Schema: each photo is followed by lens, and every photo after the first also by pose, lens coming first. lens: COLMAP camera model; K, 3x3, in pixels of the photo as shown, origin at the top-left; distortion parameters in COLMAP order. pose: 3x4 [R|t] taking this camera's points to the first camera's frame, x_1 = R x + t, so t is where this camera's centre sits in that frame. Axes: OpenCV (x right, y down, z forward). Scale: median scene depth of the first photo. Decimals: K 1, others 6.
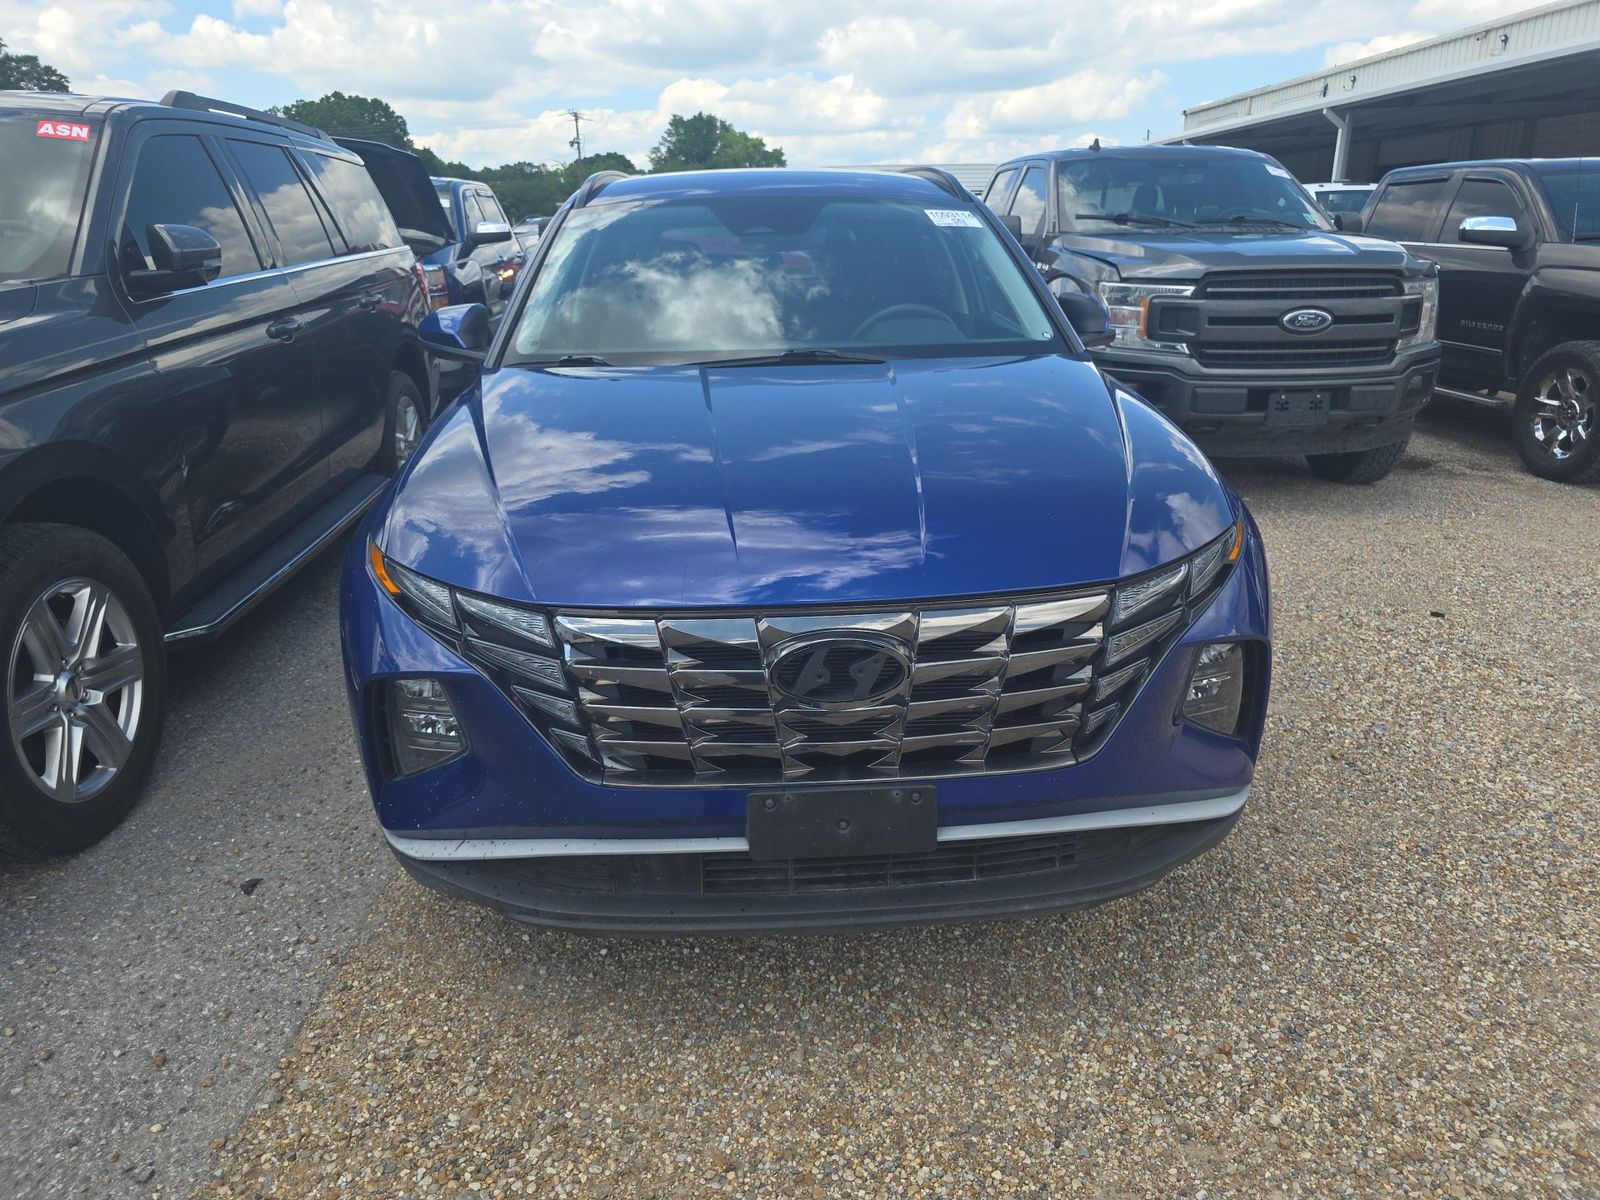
lens RADIAL K [[1119.4, 0, 787.9], [0, 1119.4, 575.1], [0, 0, 1]] dist [0.052801, -0.054031]
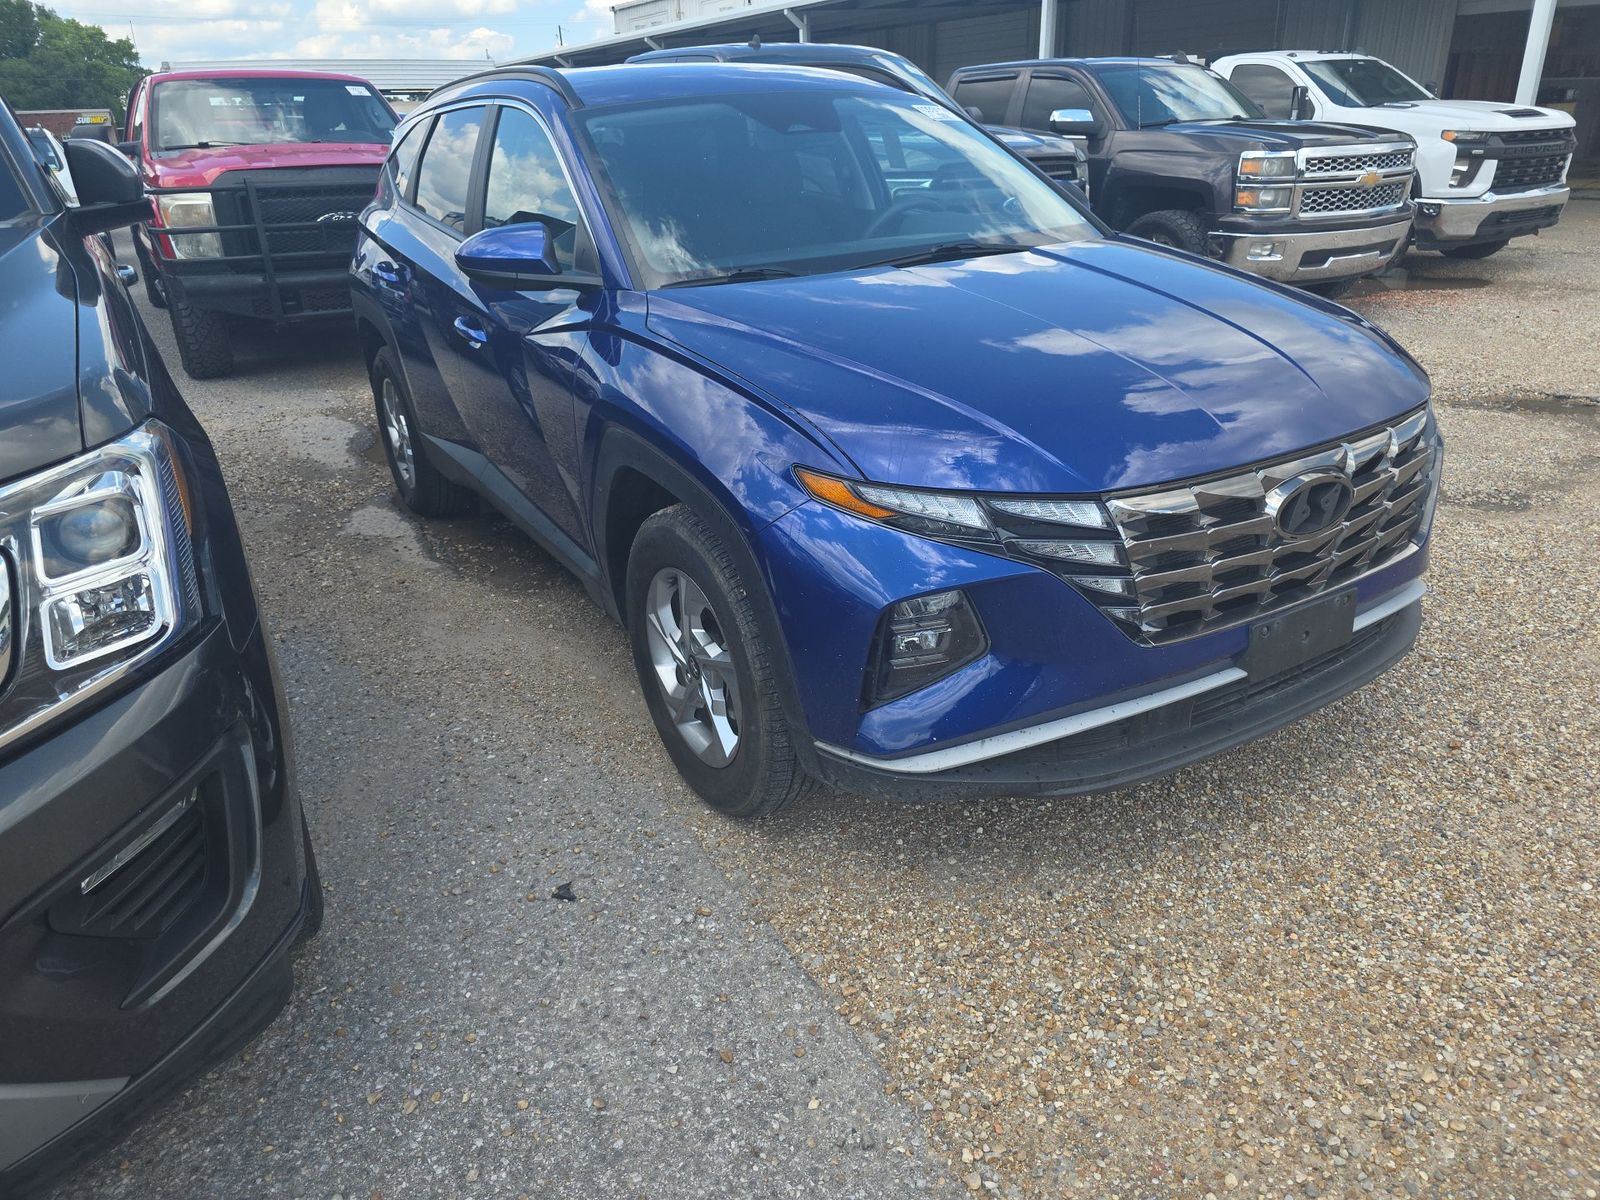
lens RADIAL K [[1115.7, 0, 807.2], [0, 1115.7, 602.8], [0, 0, 1]] dist [0.061520, -0.063336]
pose [[0.876155, -0.205953, 0.435815, -0.770156], [0.162656, 0.977418, 0.134898, -0.047891], [-0.453756, -0.047304, 0.889869, 0.152256]]
